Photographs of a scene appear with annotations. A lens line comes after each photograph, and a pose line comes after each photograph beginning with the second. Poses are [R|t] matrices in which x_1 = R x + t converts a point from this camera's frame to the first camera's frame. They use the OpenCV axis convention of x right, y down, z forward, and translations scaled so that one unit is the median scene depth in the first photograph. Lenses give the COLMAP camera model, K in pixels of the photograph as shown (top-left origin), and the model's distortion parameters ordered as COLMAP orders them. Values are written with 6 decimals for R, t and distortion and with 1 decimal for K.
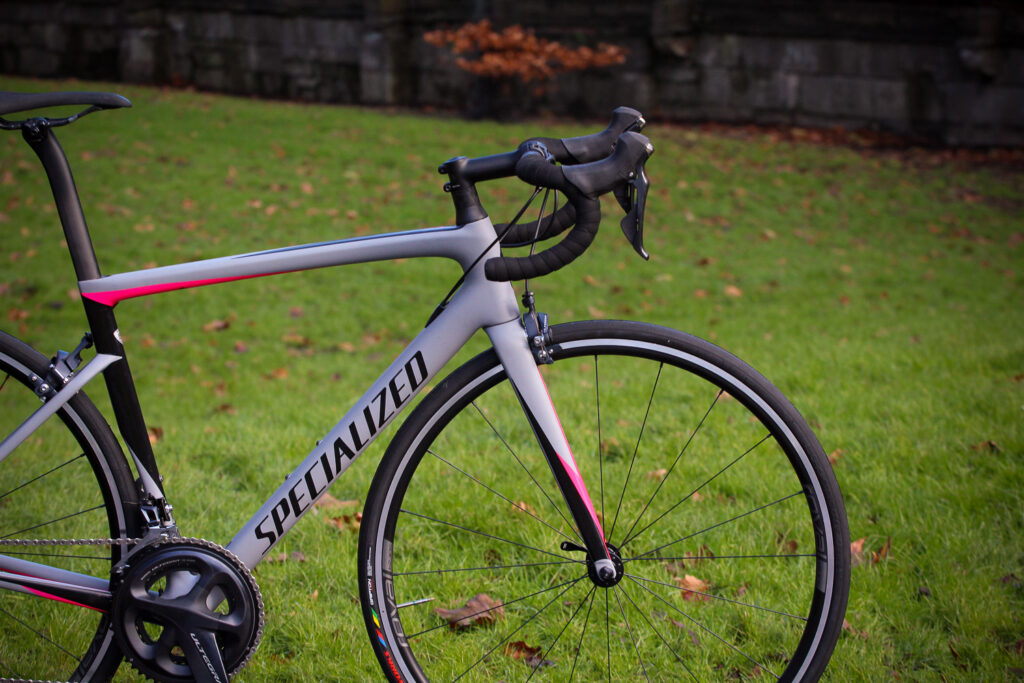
lens RADIAL K [[3687.7, 0, 512.0], [0, 3687.7, 341.5], [0, 0, 1]] dist [-0.127451, -3.255522]
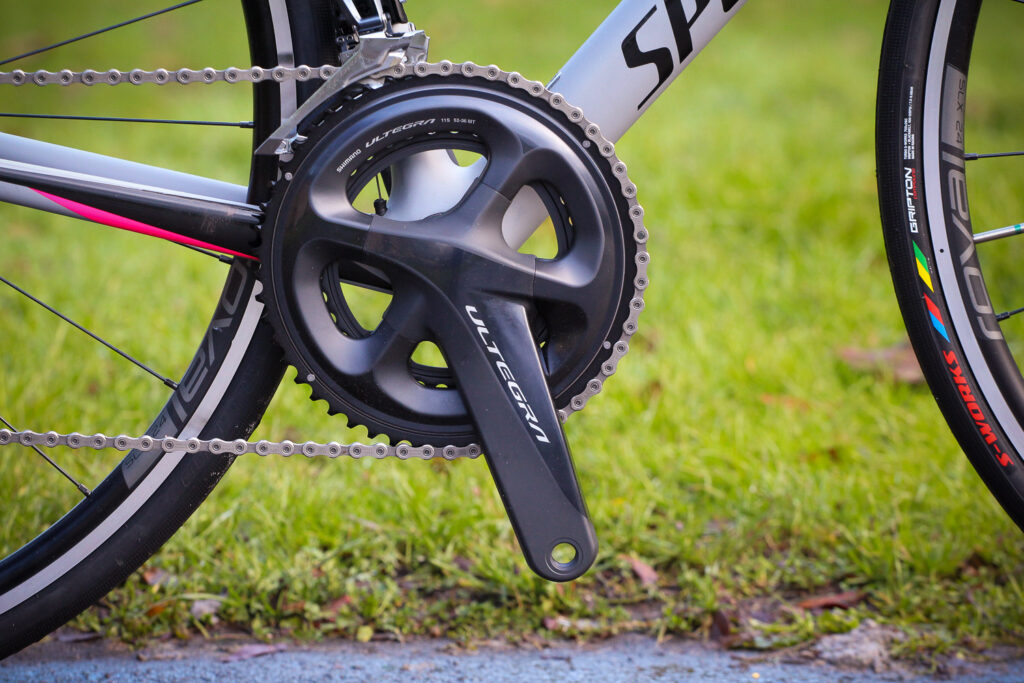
lens RADIAL K [[5915.4, 0, 512.0], [0, 5915.4, 341.5], [0, 0, 1]] dist [0.367739, 6.727597]
pose [[0.999828, -0.009076, 0.016147, -0.091704], [0.008577, 0.999493, 0.030675, 0.063171], [-0.016417, -0.030531, 0.999399, 0.362844]]
